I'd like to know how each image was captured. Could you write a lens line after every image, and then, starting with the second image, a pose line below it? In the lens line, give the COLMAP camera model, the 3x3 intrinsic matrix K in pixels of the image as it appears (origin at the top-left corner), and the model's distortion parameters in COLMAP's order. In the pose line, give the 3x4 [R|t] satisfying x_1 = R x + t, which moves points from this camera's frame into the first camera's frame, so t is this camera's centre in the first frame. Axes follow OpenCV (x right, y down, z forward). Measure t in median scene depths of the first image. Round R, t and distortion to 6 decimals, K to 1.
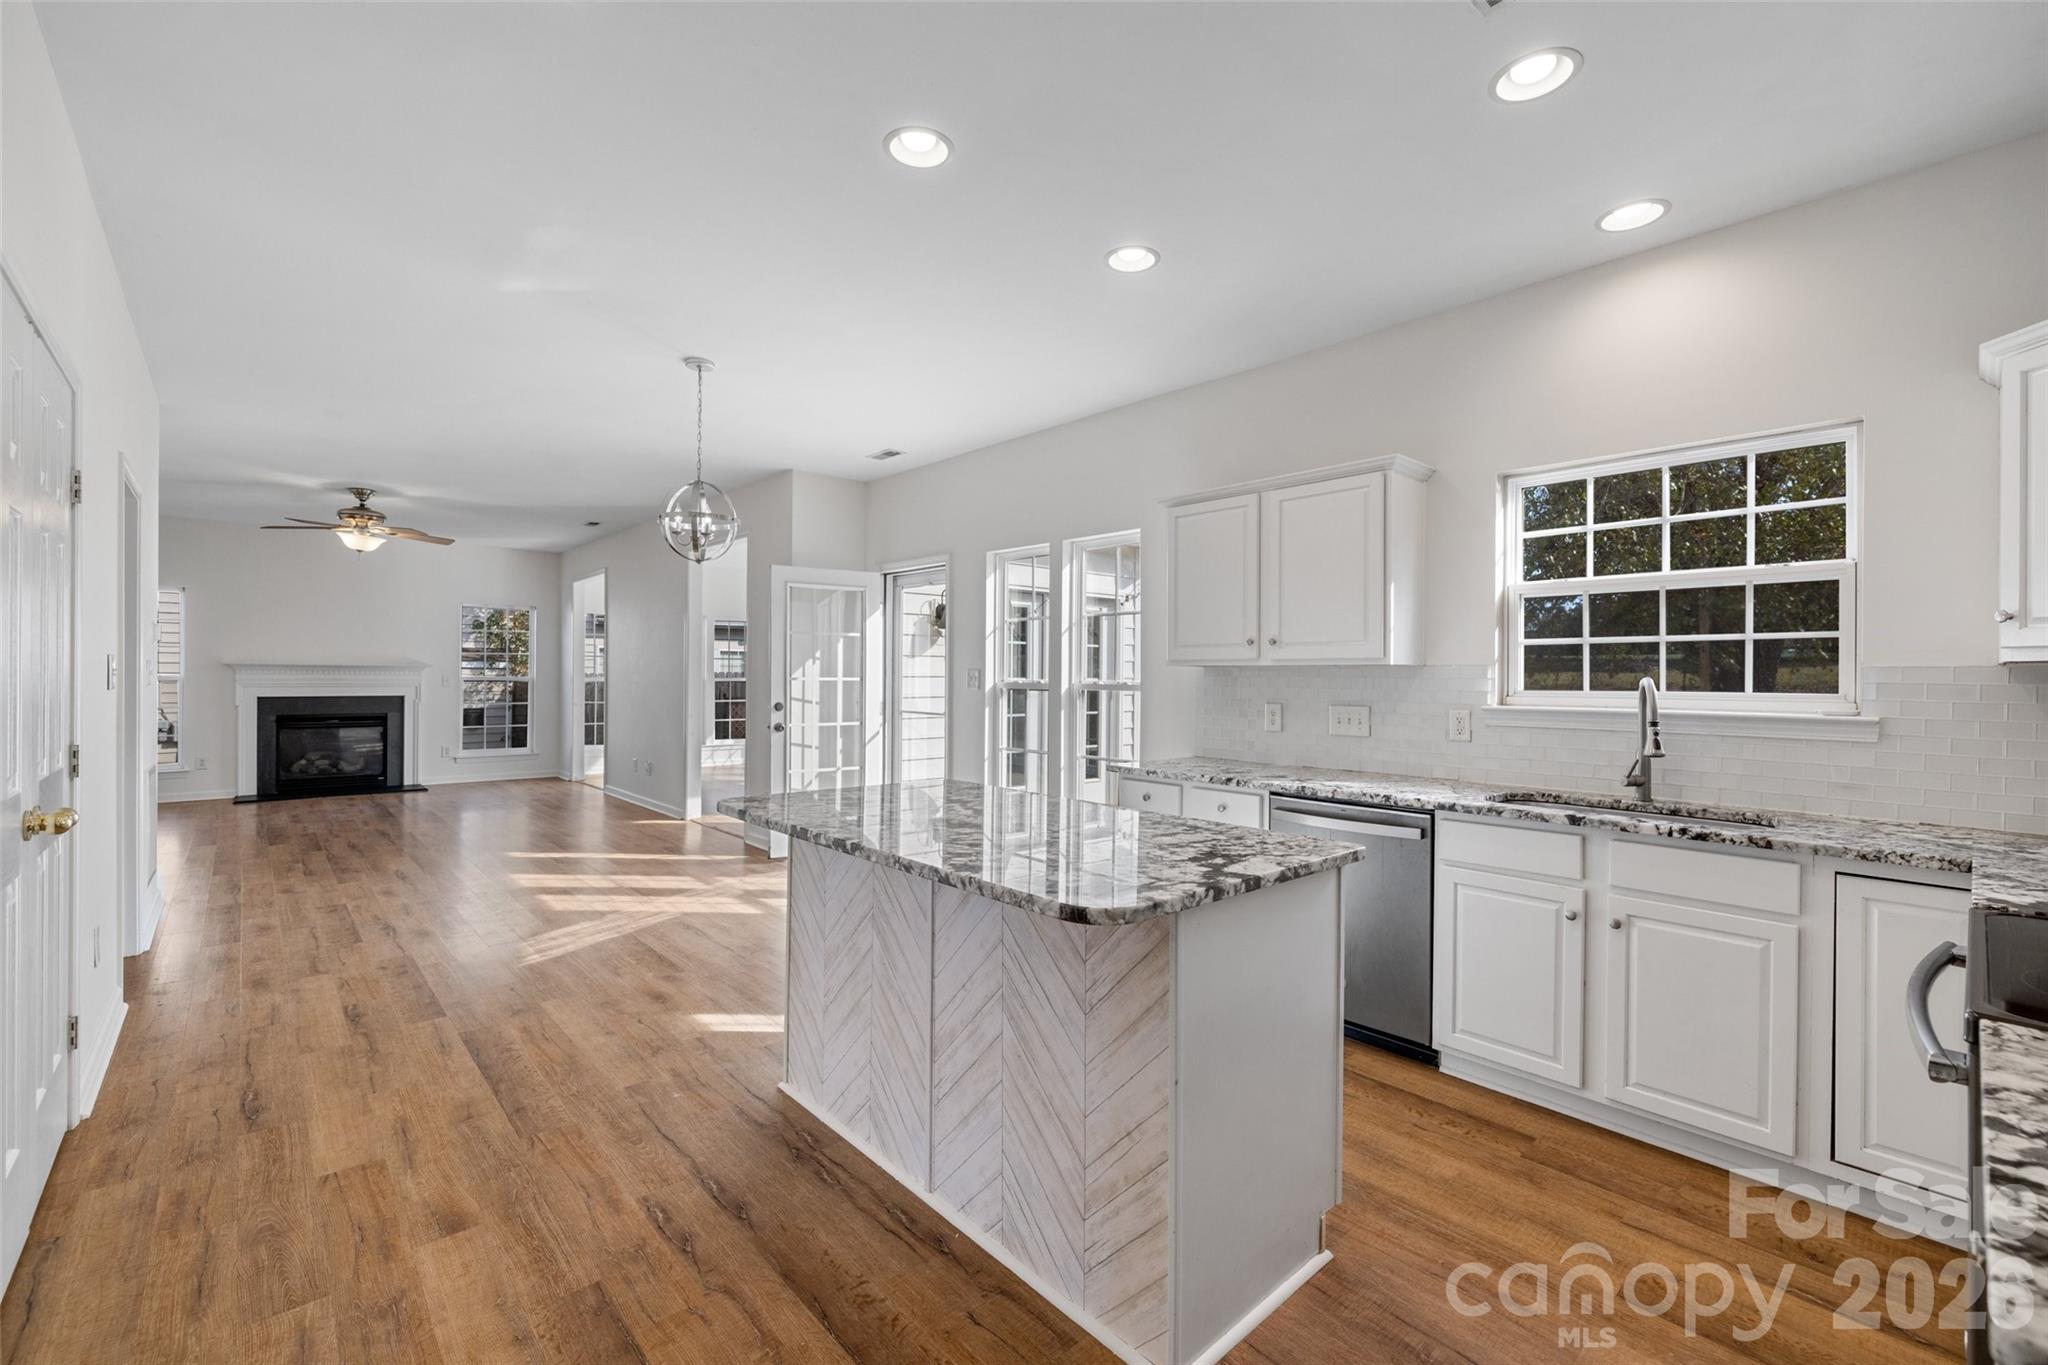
lens RADIAL K [[869.0, 0, 1025.0], [0, 869.0, 671.5], [0, 0, 1]] dist [0.002498, 0.000194]
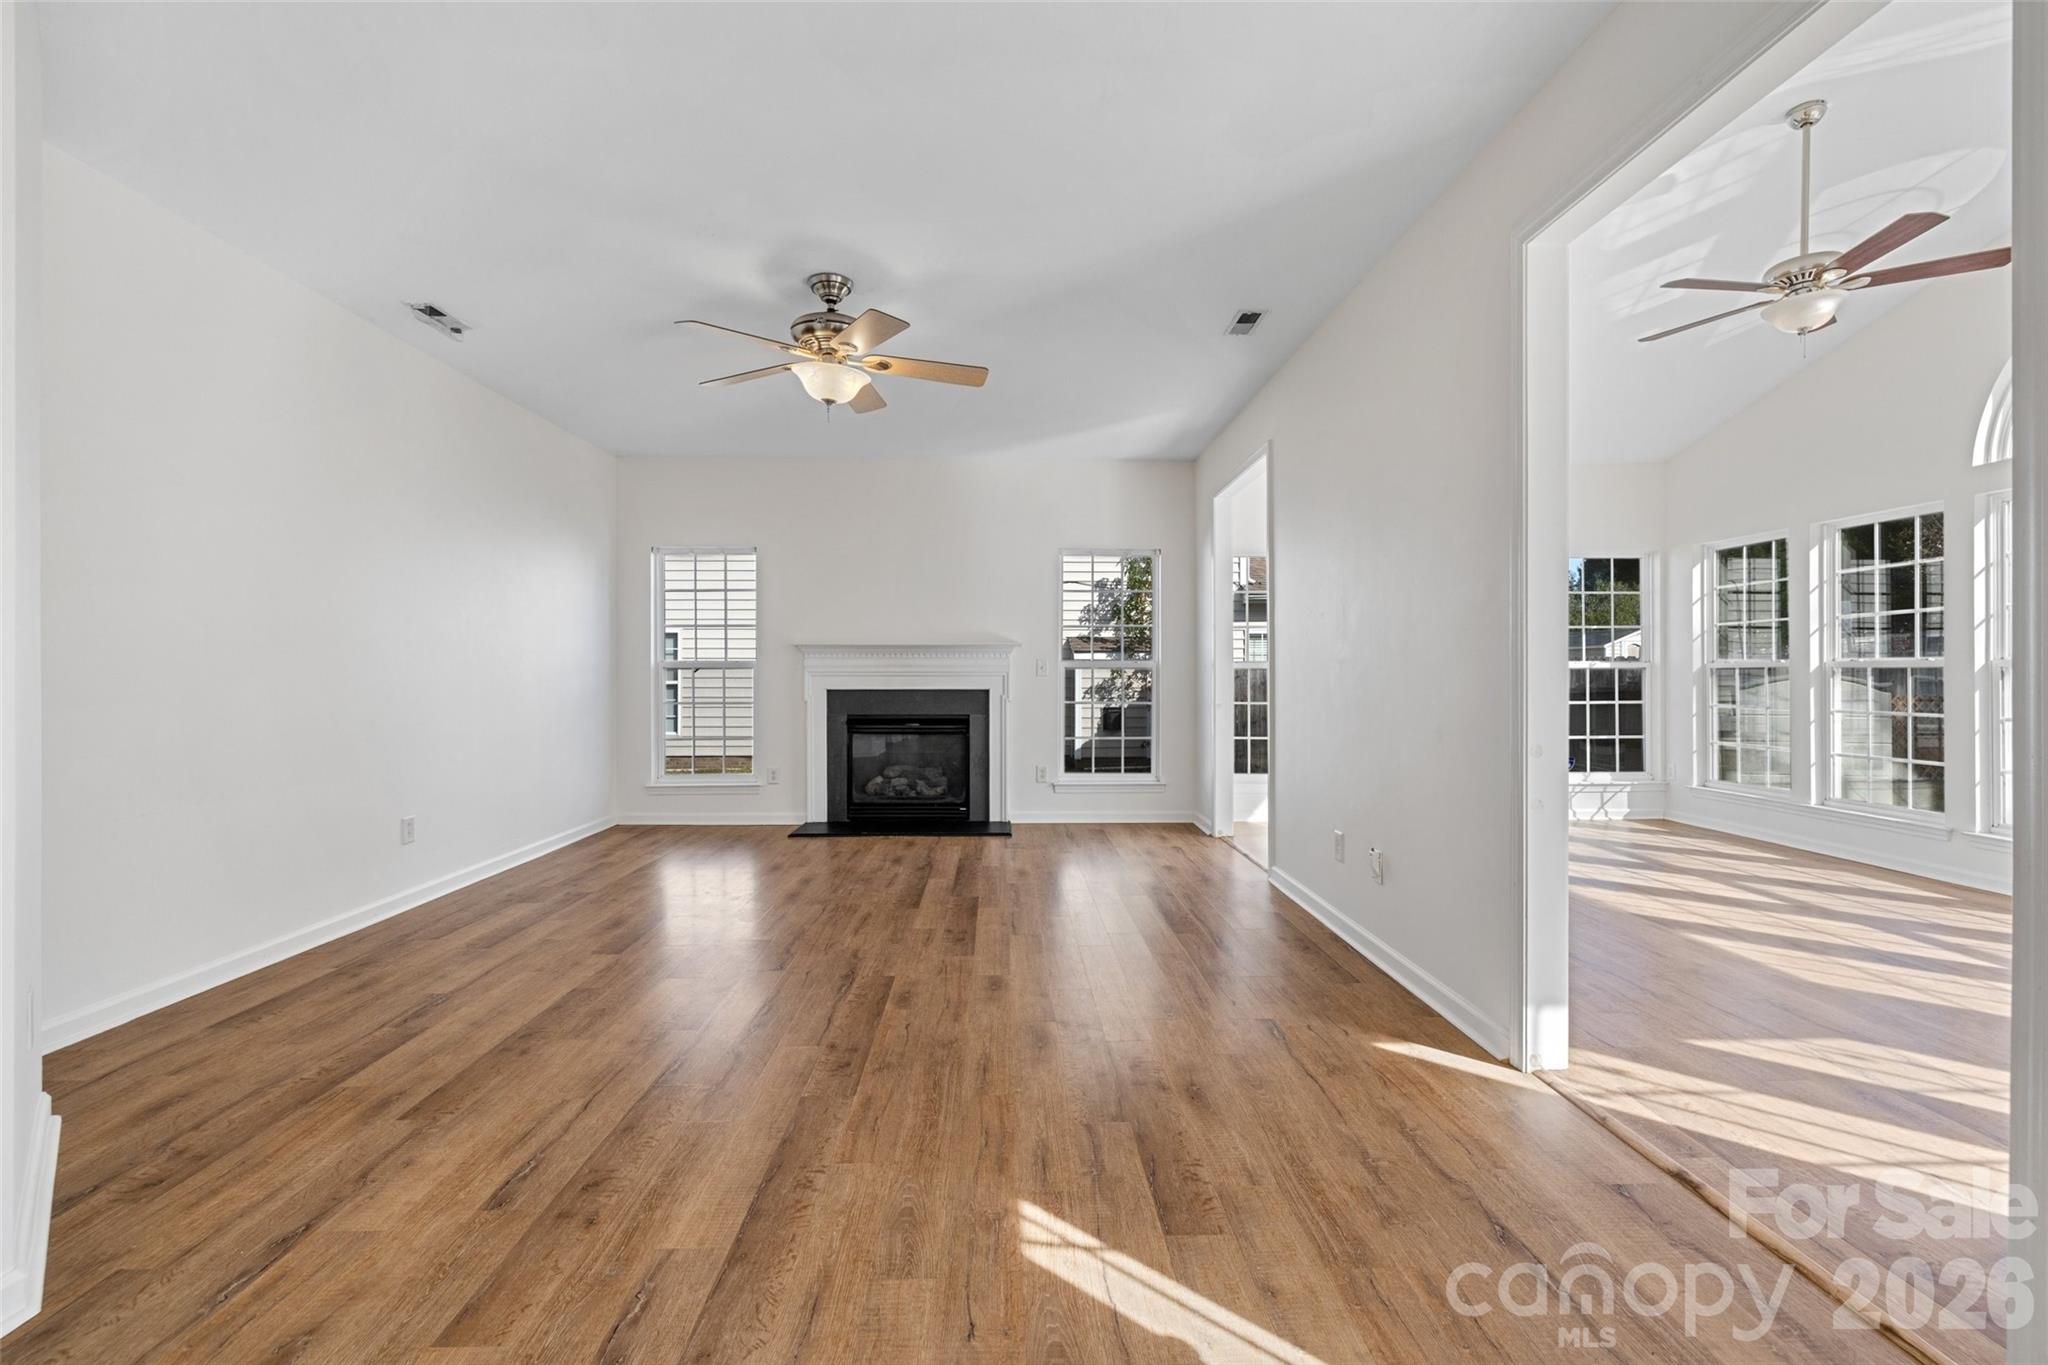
lens RADIAL K [[869.0, 0, 1025.0], [0, 869.0, 671.5], [0, 0, 1]] dist [0.002498, 0.000194]
pose [[0.761610, -0.010481, -0.647951, -0.252889], [0.007406, 0.999945, -0.007469, 0.019020], [0.647993, 0.000890, 0.761646, 0.501277]]
